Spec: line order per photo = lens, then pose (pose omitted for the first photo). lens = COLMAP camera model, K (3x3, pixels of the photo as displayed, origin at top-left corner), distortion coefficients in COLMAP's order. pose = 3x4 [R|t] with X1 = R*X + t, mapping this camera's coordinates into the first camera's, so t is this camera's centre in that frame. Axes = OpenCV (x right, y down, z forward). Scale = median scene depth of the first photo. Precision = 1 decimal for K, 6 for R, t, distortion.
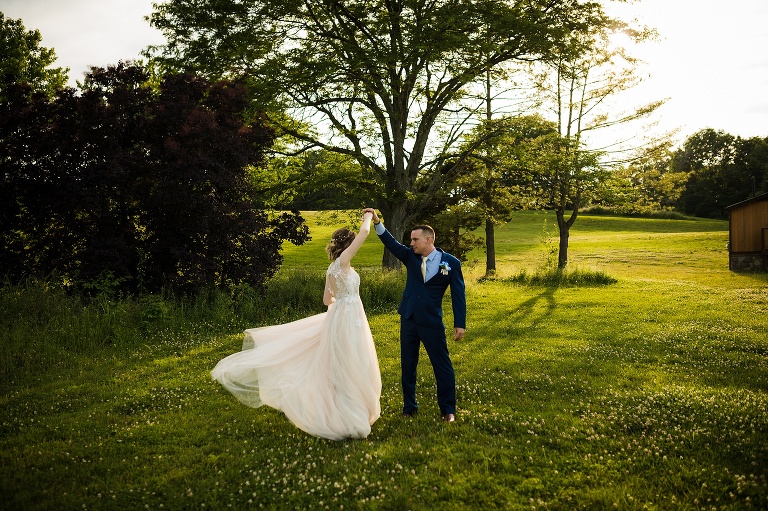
lens RADIAL K [[729.3, 0, 384.0], [0, 729.3, 255.5], [0, 0, 1]] dist [-0.055236, 0.086609]
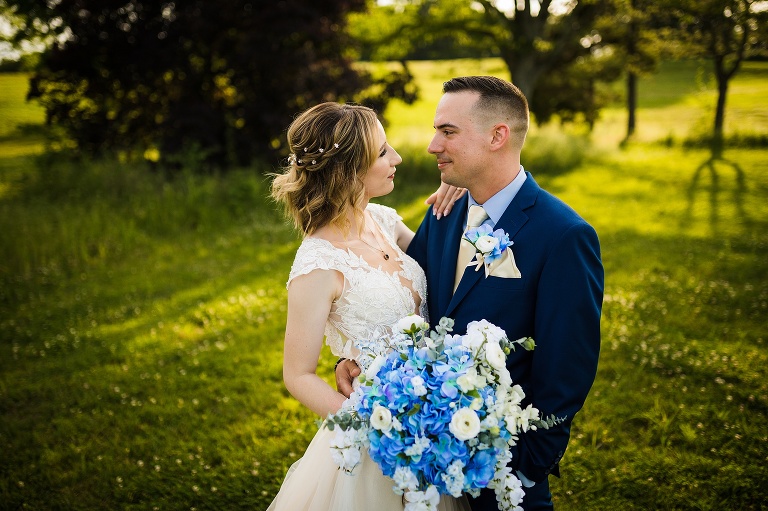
lens RADIAL K [[775.9, 0, 383.8], [0, 775.9, 237.3], [0, 0, 1]] dist [-0.039579, -0.002712]
pose [[0.988168, 0.011105, -0.152975, -0.002890], [0.013517, 0.987190, 0.158973, -0.005380], [0.152781, -0.159160, 0.975359, 0.048876]]
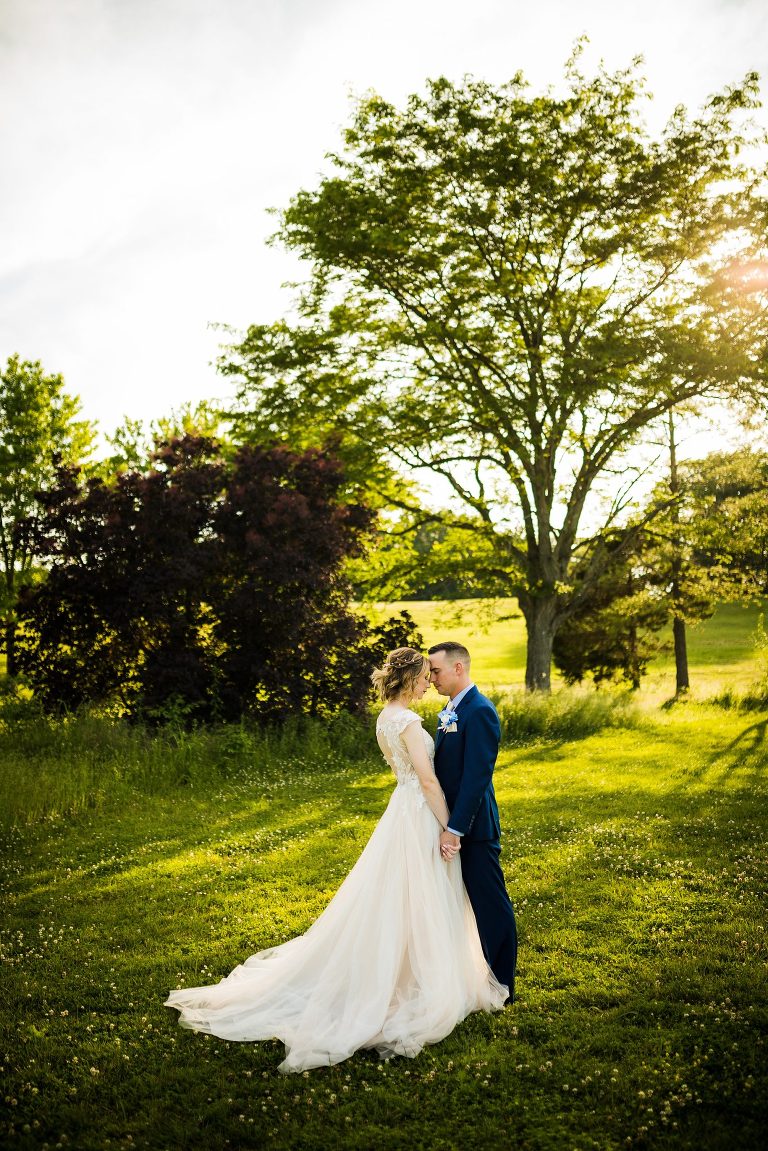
lens RADIAL K [[1092.9, 0, 384.0], [0, 1092.9, 575.5], [0, 0, 1]] dist [-0.055236, 0.086609]
pose [[0.990527, -0.020703, -0.135746, 0.008361], [0.009389, 0.996467, -0.083462, -0.003924], [0.136994, 0.081397, 0.987222, -0.092117]]
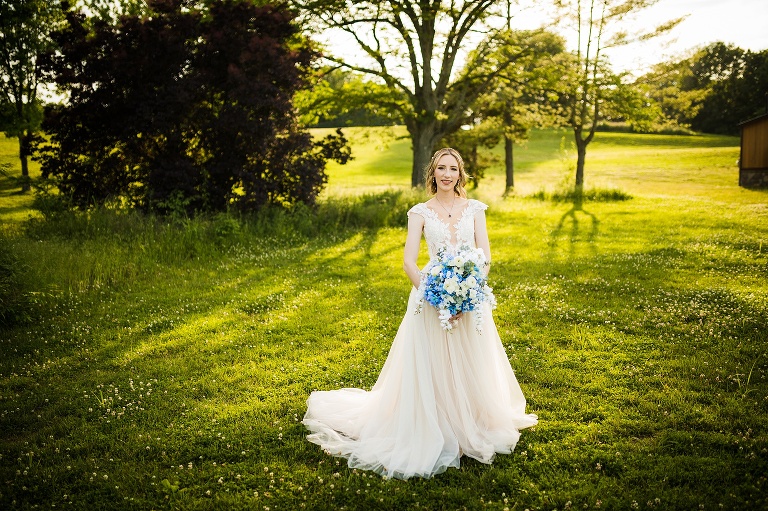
lens RADIAL K [[729.3, 0, 384.0], [0, 729.3, 255.5], [0, 0, 1]] dist [-0.055236, 0.086609]
pose [[0.999969, -0.007807, -0.000553, -0.037320], [0.007820, 0.993710, 0.111707, -0.000837], [-0.000322, -0.111707, 0.993741, -0.042039]]
